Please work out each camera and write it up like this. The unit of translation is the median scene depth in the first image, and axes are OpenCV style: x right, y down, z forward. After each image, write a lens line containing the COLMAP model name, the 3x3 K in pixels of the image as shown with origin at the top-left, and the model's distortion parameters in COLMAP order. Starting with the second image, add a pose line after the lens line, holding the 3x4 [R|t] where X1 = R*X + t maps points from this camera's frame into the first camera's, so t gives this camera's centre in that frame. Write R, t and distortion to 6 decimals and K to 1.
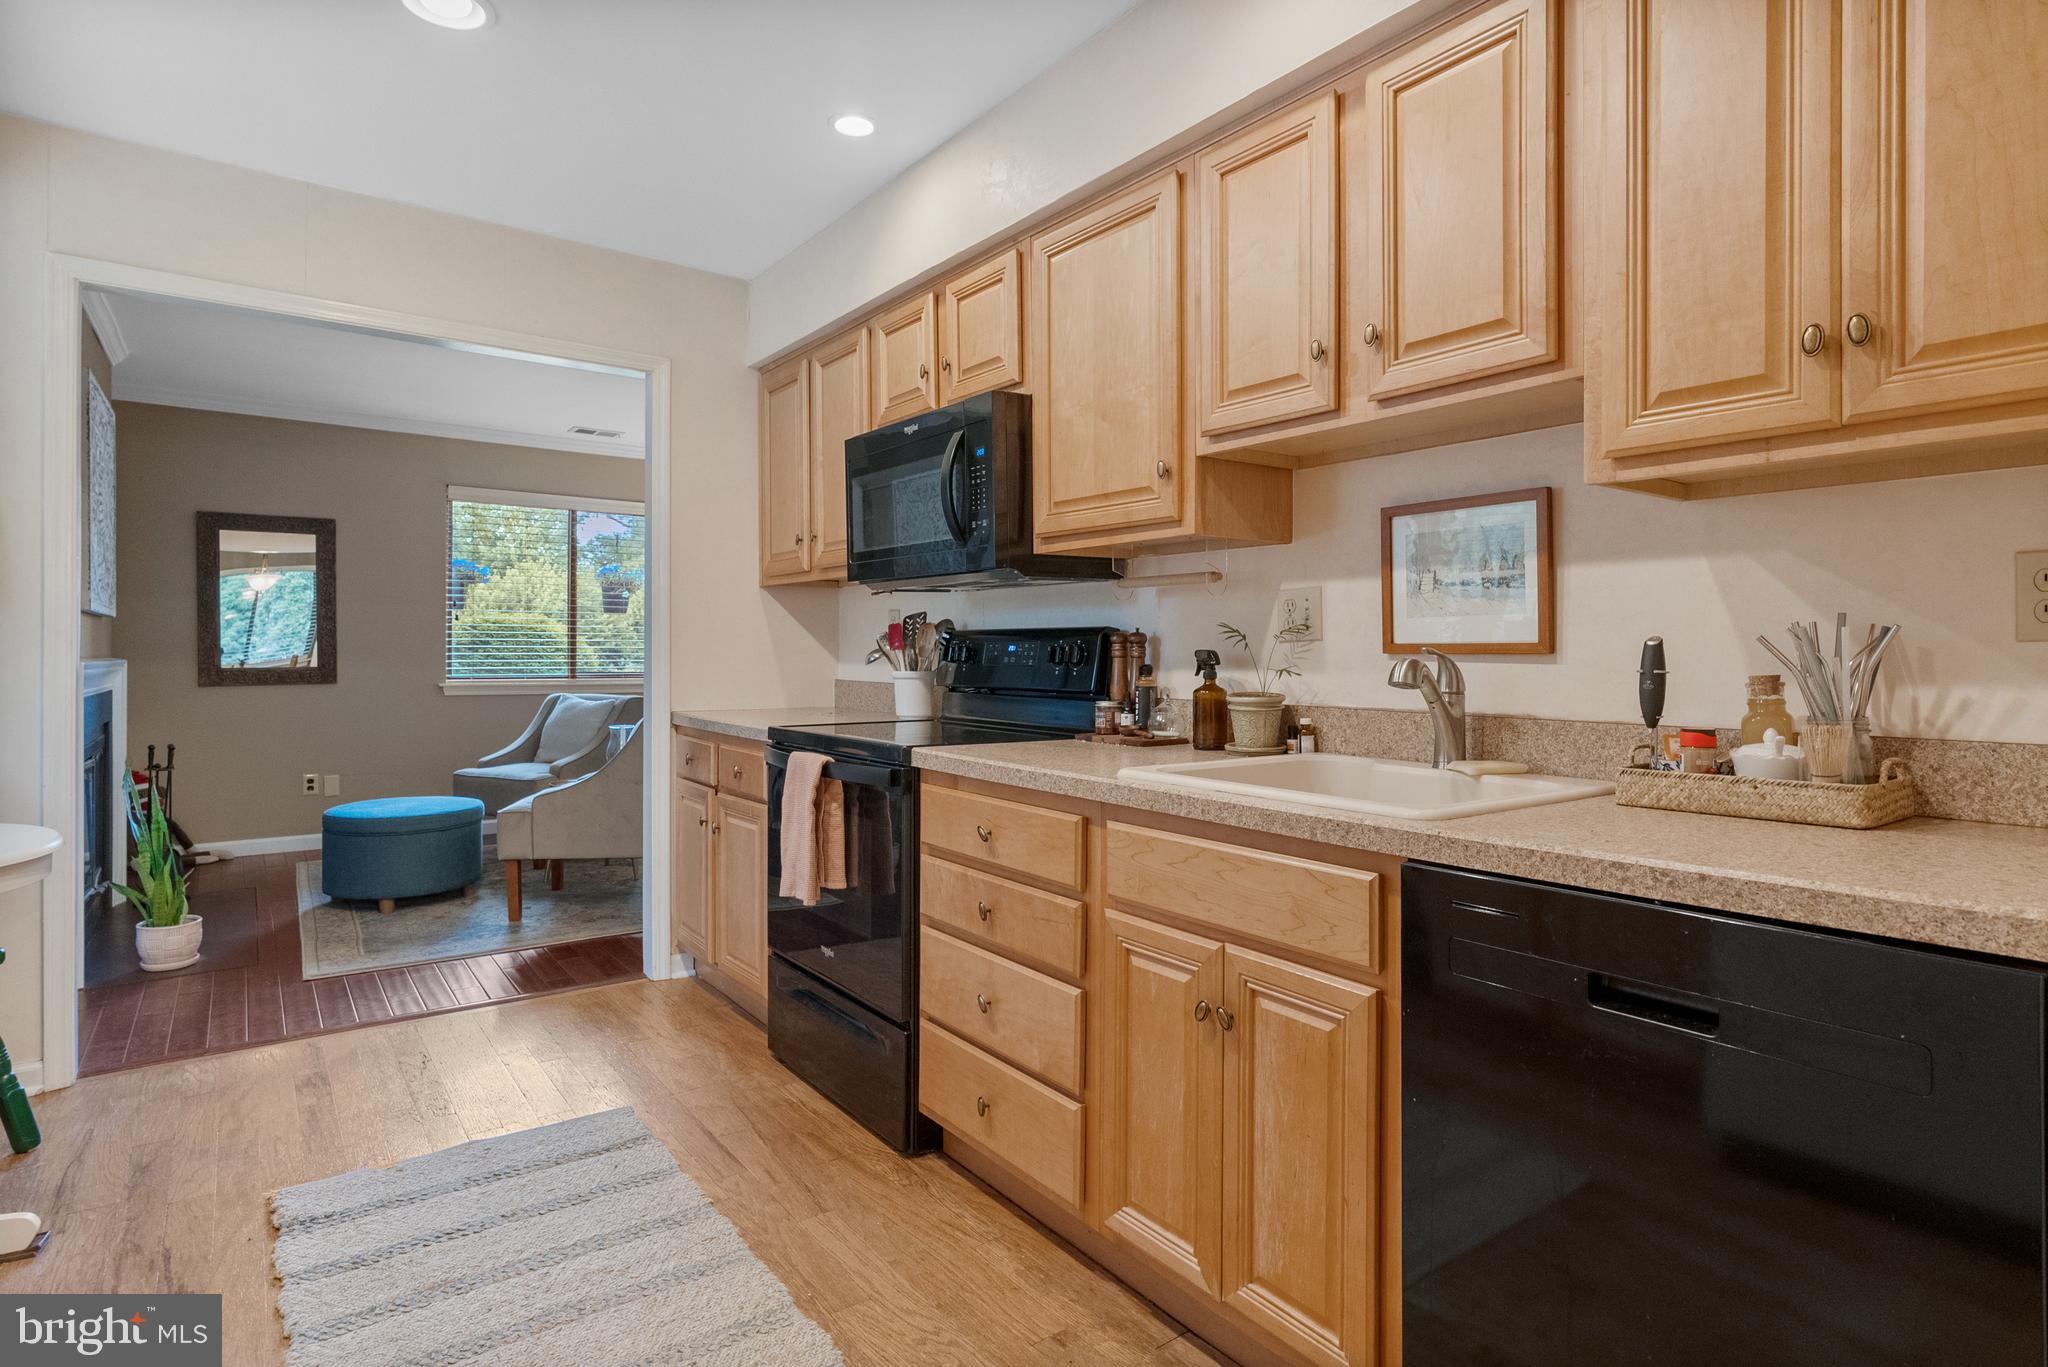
lens RADIAL K [[1062.7, 0, 1033.3], [0, 1062.7, 653.7], [0, 0, 1]] dist [-0.005182, 0.001068]
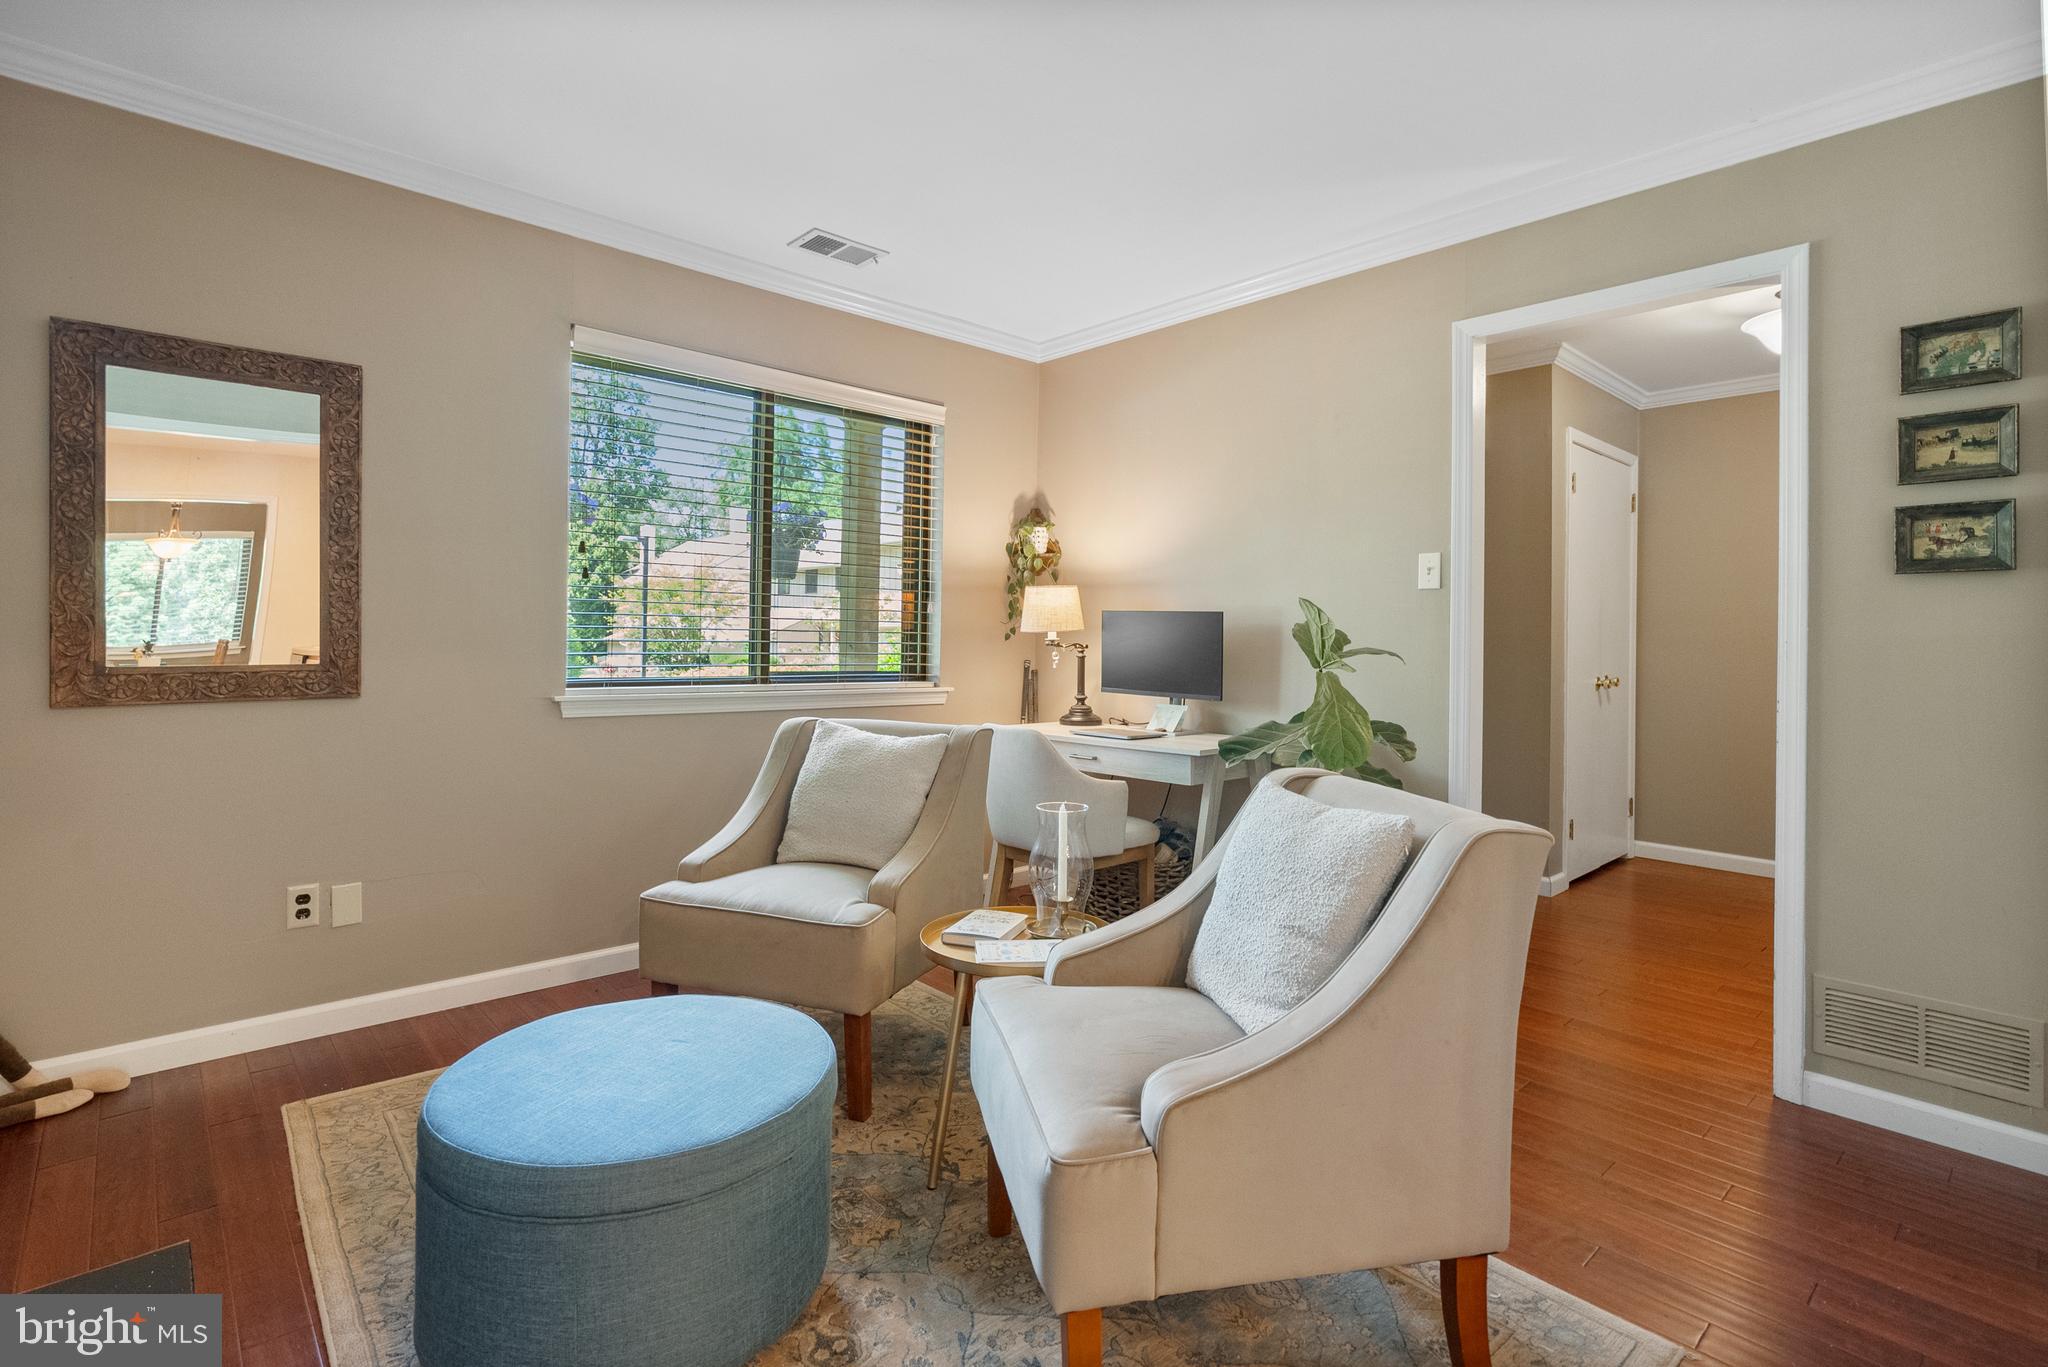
lens RADIAL K [[992.2, 0, 1031.3], [0, 992.2, 663.1], [0, 0, 1]] dist [-0.002570, 0.001365]
pose [[0.995245, 0.012913, 0.096541, -0.391097], [-0.012948, 0.999916, -0.000264, 0.007664], [-0.096536, -0.000987, 0.995329, 0.510884]]
